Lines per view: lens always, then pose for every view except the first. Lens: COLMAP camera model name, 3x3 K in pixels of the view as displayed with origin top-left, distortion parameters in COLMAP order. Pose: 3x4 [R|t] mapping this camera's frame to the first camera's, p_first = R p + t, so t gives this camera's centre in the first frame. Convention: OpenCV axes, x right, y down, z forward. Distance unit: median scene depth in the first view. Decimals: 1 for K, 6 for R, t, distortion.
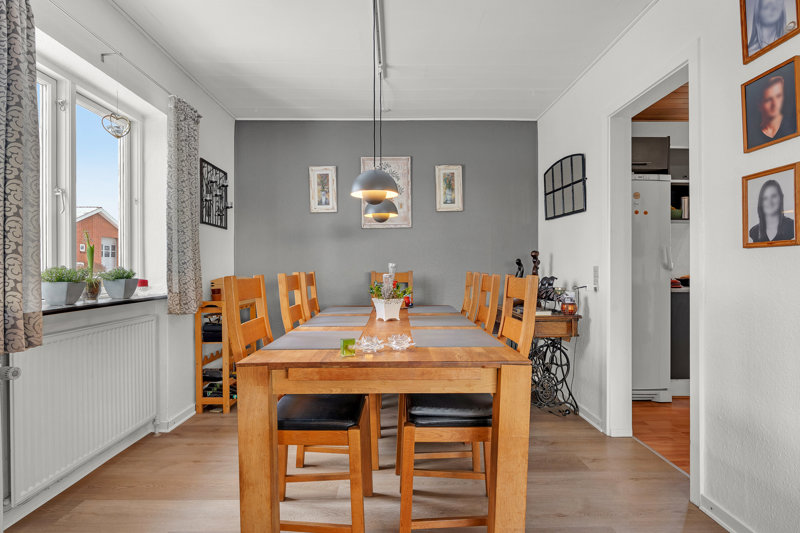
lens RADIAL K [[407.5, 0, 403.0], [0, 407.5, 264.2], [0, 0, 1]] dist [-0.000340, -0.000289]
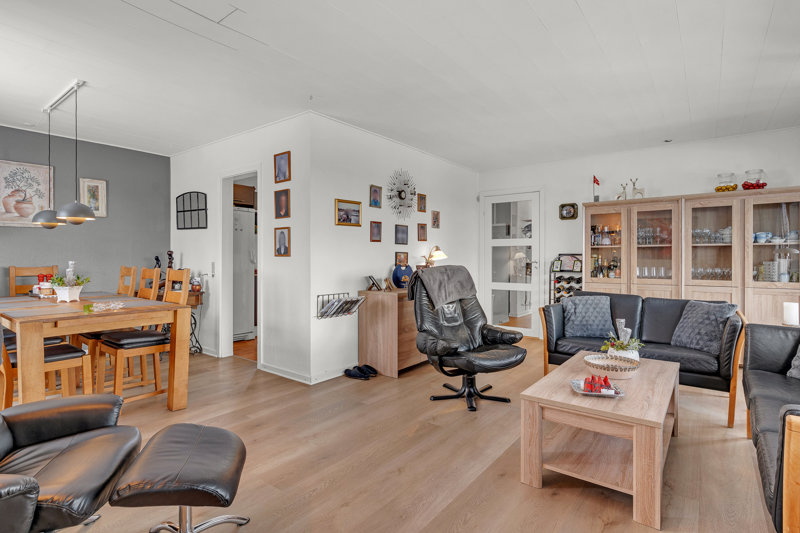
lens RADIAL K [[407.5, 0, 403.0], [0, 407.5, 264.2], [0, 0, 1]] dist [-0.000340, -0.000289]
pose [[0.619343, -0.007975, 0.785080, -0.355278], [-0.012365, 0.999725, 0.019910, -0.028605], [-0.785023, -0.022038, 0.619075, -0.646927]]
